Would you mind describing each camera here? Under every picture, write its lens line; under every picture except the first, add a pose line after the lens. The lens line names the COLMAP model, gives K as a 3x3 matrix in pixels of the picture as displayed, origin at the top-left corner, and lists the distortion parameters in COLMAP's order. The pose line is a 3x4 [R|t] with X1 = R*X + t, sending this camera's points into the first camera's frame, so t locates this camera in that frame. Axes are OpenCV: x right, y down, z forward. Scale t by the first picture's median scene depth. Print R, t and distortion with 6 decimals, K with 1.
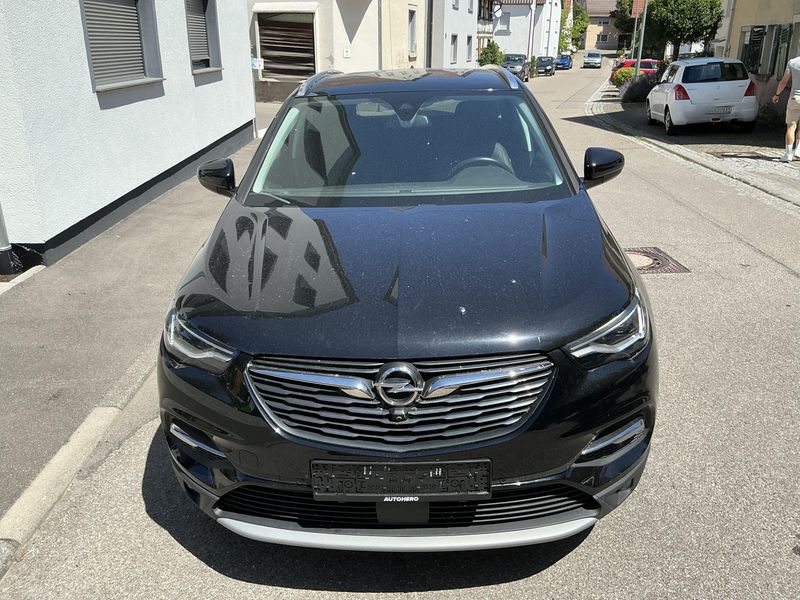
lens RADIAL K [[659.1, 0, 400.0], [0, 659.1, 300.0], [0, 0, 1]] dist [0.010784, -0.040553]
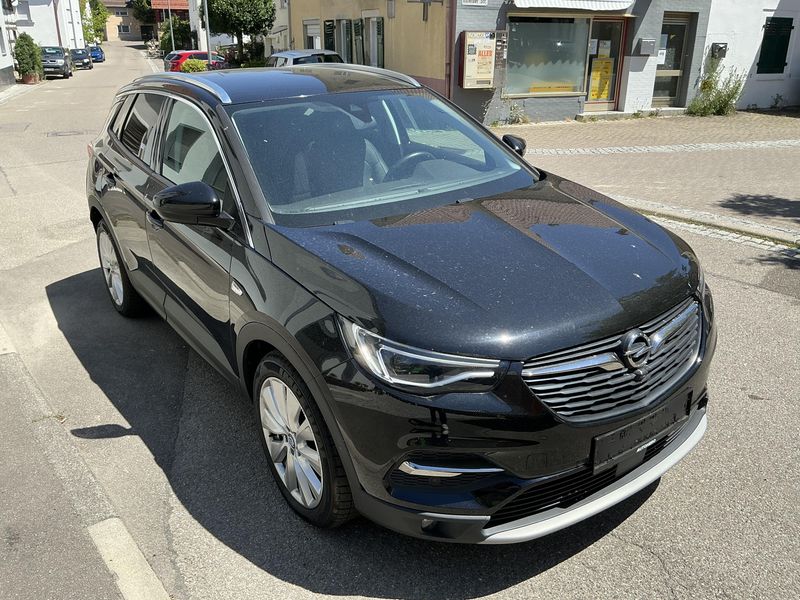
lens RADIAL K [[659.1, 0, 400.0], [0, 659.1, 300.0], [0, 0, 1]] dist [0.010784, -0.040553]
pose [[0.798053, -0.218659, 0.561516, -0.109863], [0.211991, 0.974150, 0.078050, -0.015030], [-0.564067, 0.056748, 0.823777, 0.032517]]
